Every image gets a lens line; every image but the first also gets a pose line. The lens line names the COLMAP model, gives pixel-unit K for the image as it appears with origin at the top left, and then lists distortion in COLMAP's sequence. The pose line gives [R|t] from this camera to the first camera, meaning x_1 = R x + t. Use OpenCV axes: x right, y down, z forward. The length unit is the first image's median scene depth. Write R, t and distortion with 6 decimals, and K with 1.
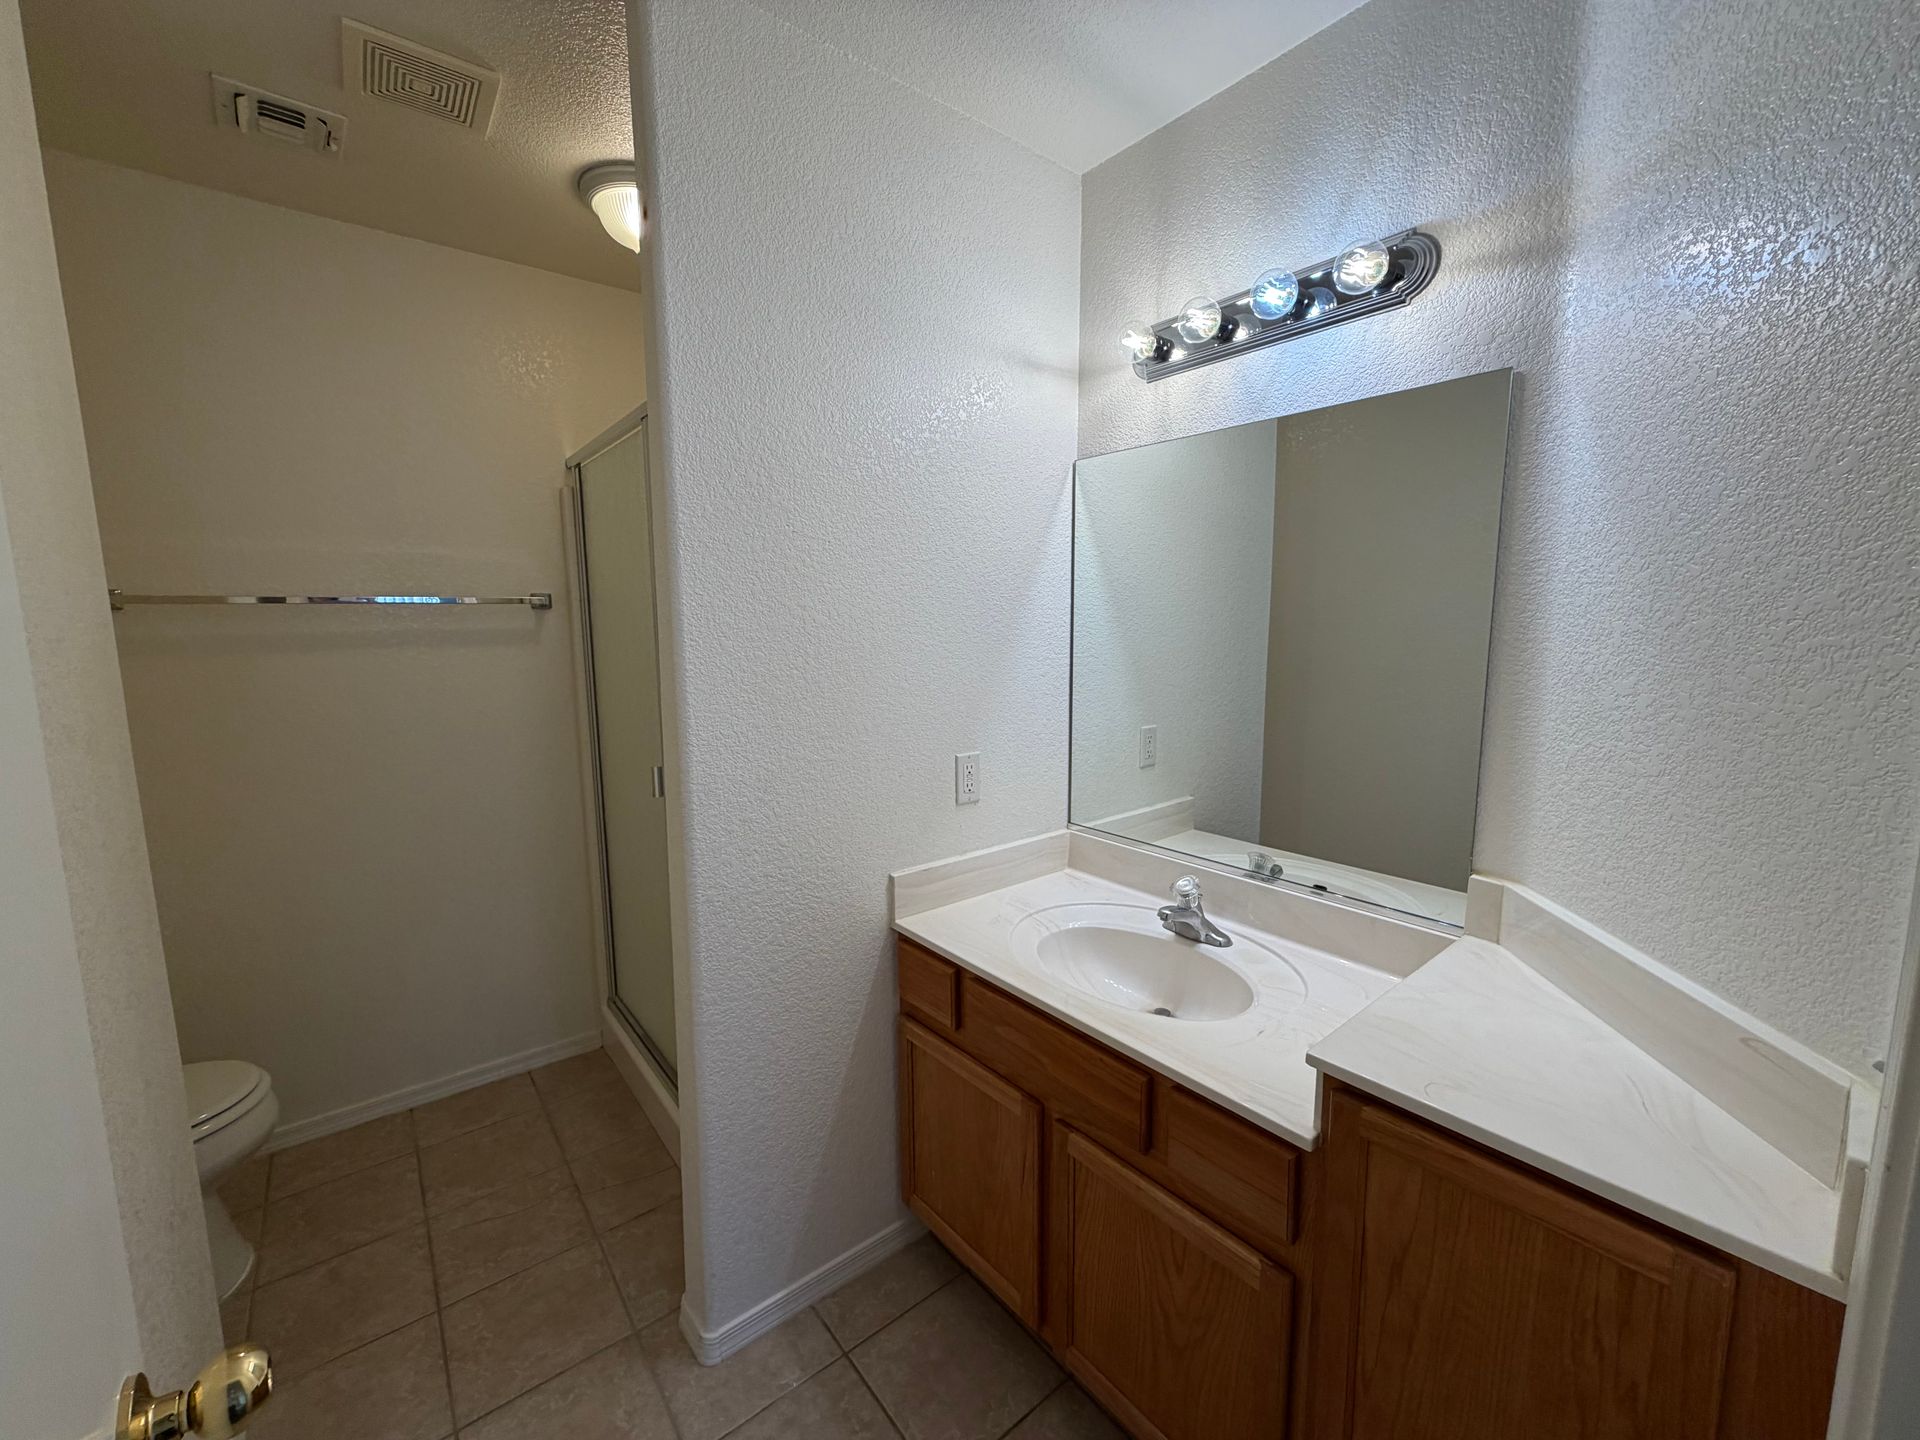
lens RADIAL K [[765.7, 0, 955.7], [0, 765.7, 719.5], [0, 0, 1]] dist [-0.000065, 0.000126]
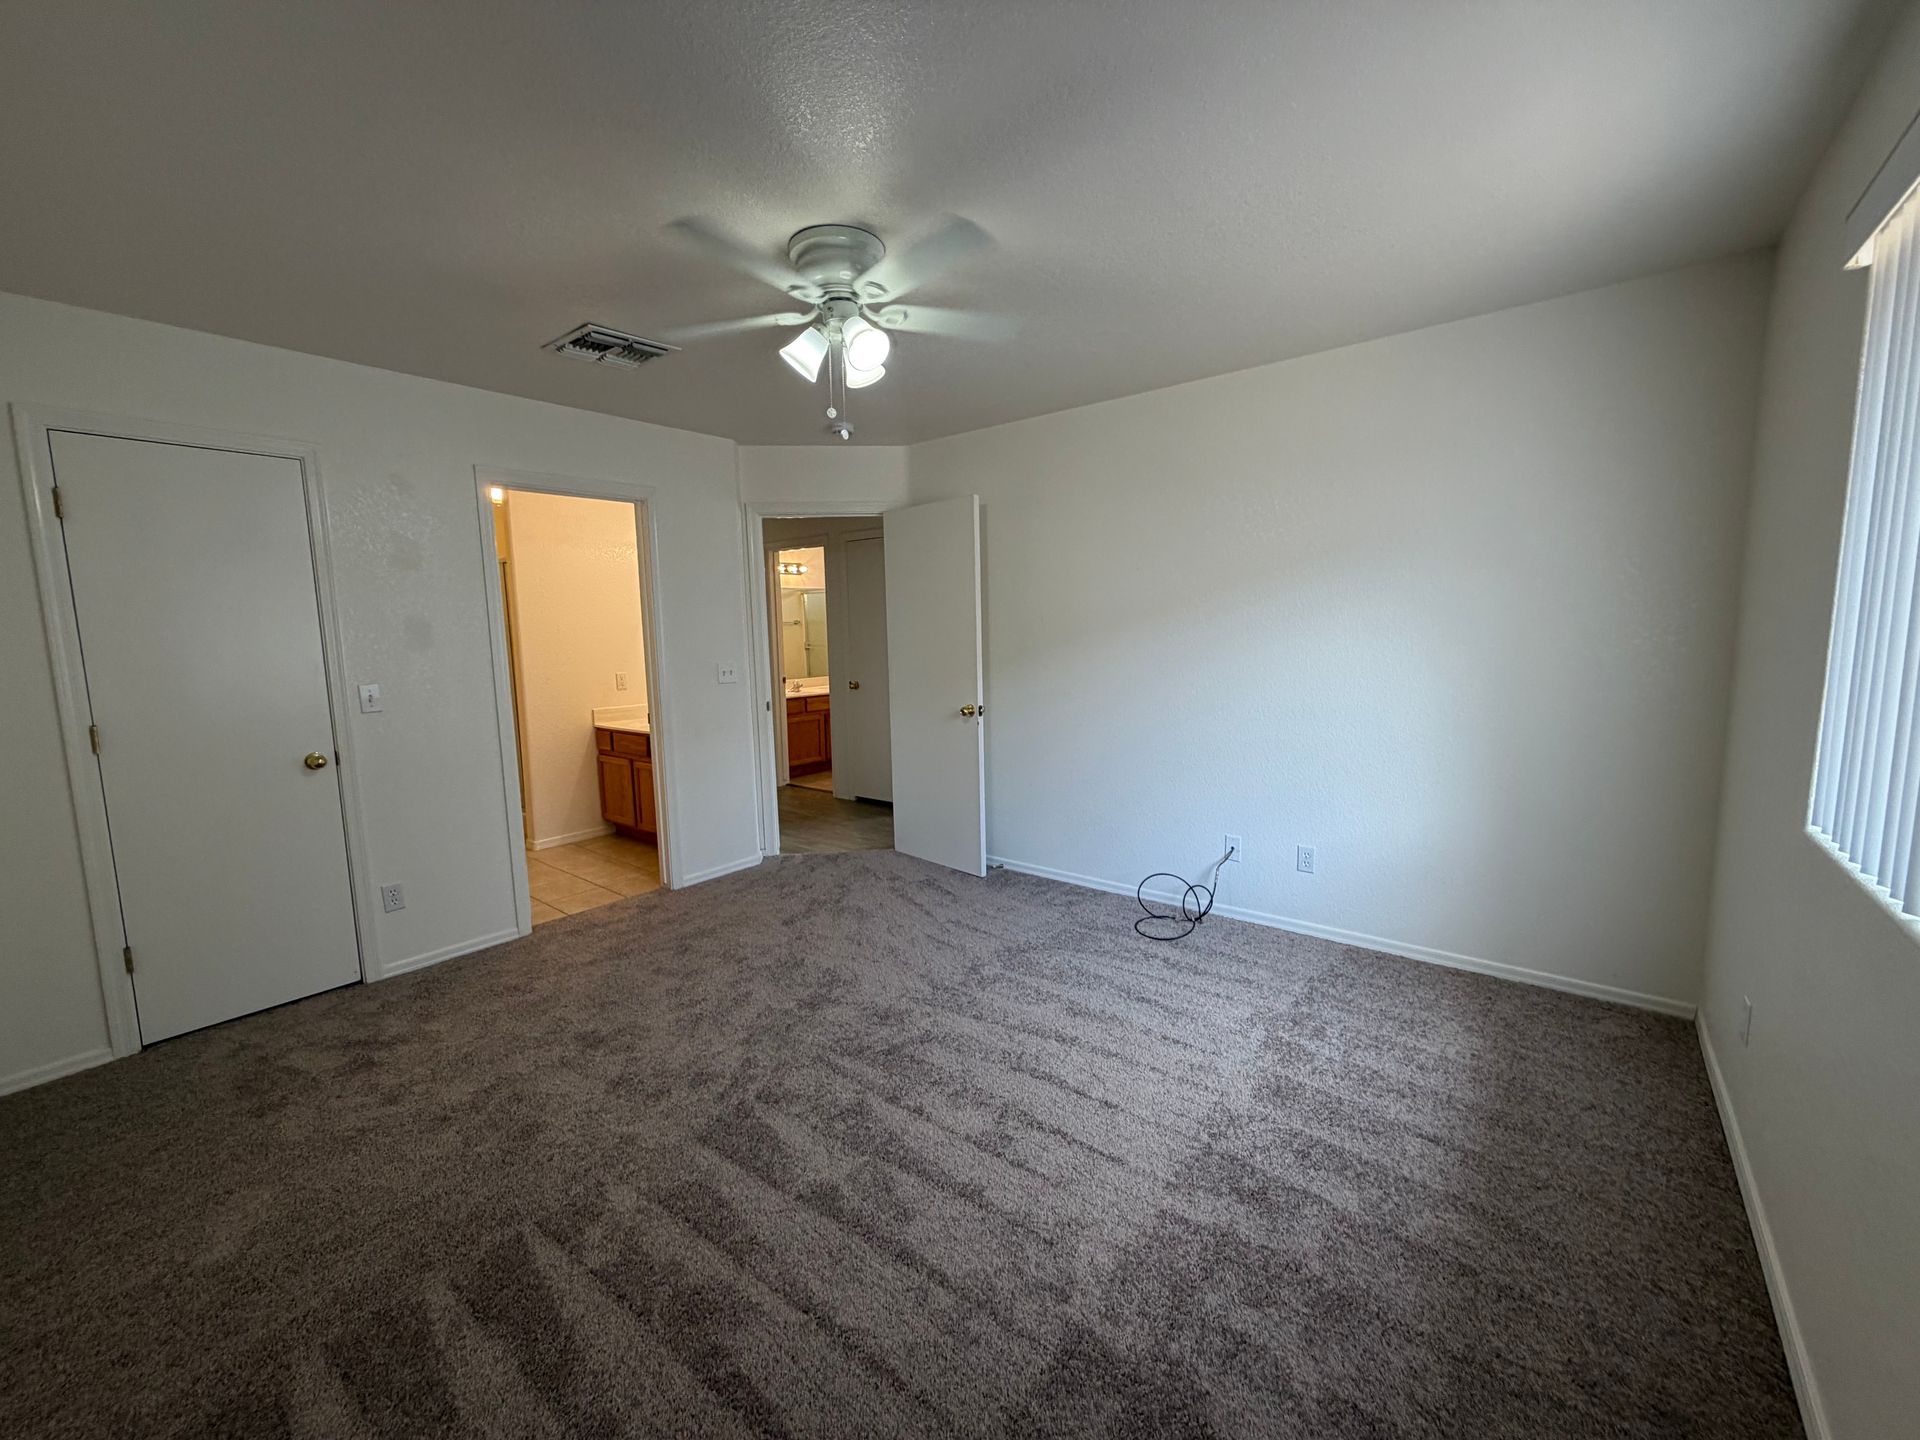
lens RADIAL K [[765.7, 0, 955.7], [0, 765.7, 719.5], [0, 0, 1]] dist [-0.000065, 0.000126]
pose [[0.978643, -0.025918, 0.203927, 2.359483], [0.029993, 0.999407, -0.016917, 1.082476], [-0.203368, 0.022672, 0.978840, -7.801165]]
